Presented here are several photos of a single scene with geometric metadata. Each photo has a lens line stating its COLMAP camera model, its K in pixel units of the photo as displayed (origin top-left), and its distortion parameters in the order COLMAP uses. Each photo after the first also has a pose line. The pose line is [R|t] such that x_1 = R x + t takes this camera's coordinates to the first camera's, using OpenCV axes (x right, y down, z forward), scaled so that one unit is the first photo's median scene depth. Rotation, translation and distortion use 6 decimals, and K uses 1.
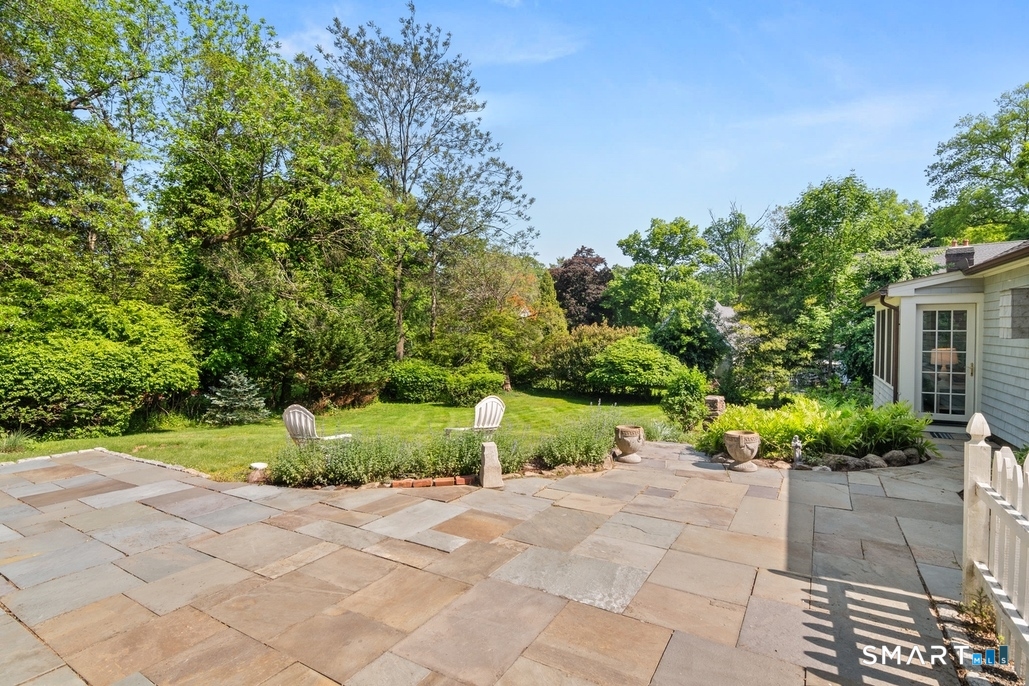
lens RADIAL K [[510.3, 0, 575.9], [0, 510.3, 346.0], [0, 0, 1]] dist [-0.001052, -0.027093]
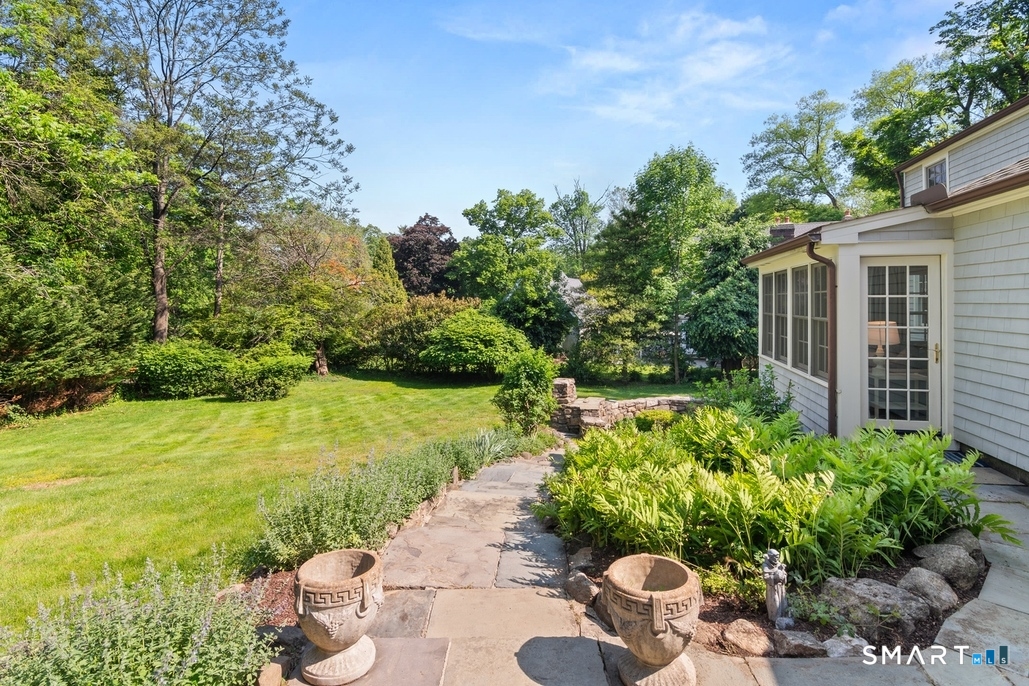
lens RADIAL K [[475.2, 0, 553.6], [0, 475.2, 308.4], [0, 0, 1]] dist [-0.029044, 0.000006]
pose [[0.968688, -0.006000, 0.248211, 0.042252], [0.010954, 0.999767, -0.018583, -0.002326], [-0.248041, 0.020720, 0.968528, 0.164867]]
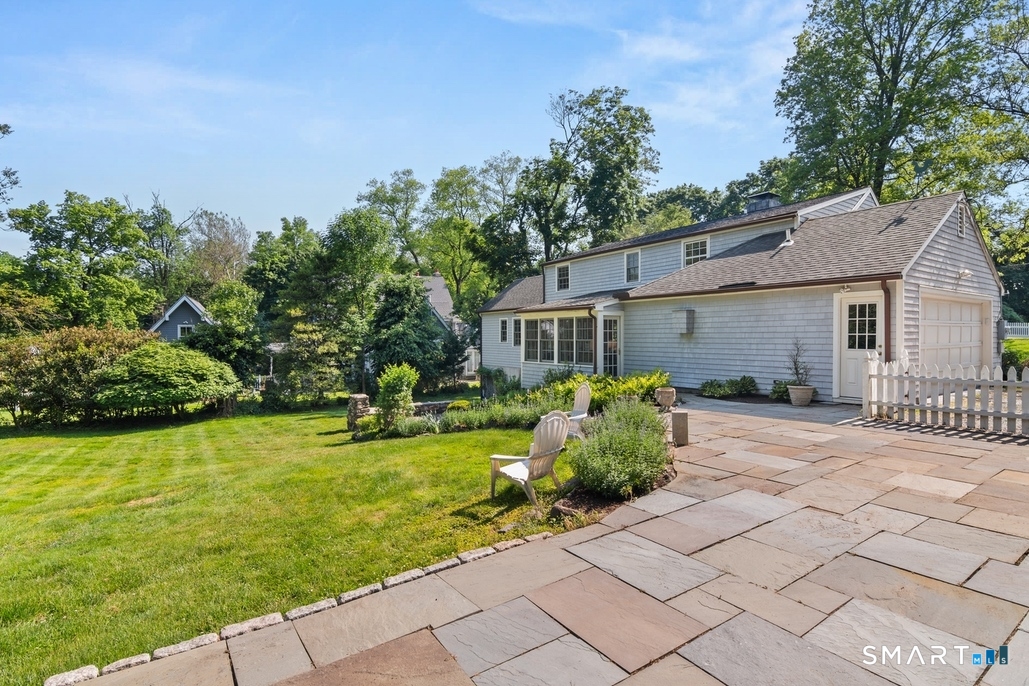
lens RADIAL K [[462.0, 0, 514.5], [0, 462.0, 343.0], [0, 0, 1]] dist [-0.000095, 0.000025]
pose [[0.460227, -0.010889, 0.887735, -0.290804], [0.031057, 0.999510, -0.003841, 0.003023], [-0.887258, 0.029338, 0.460340, 0.175172]]
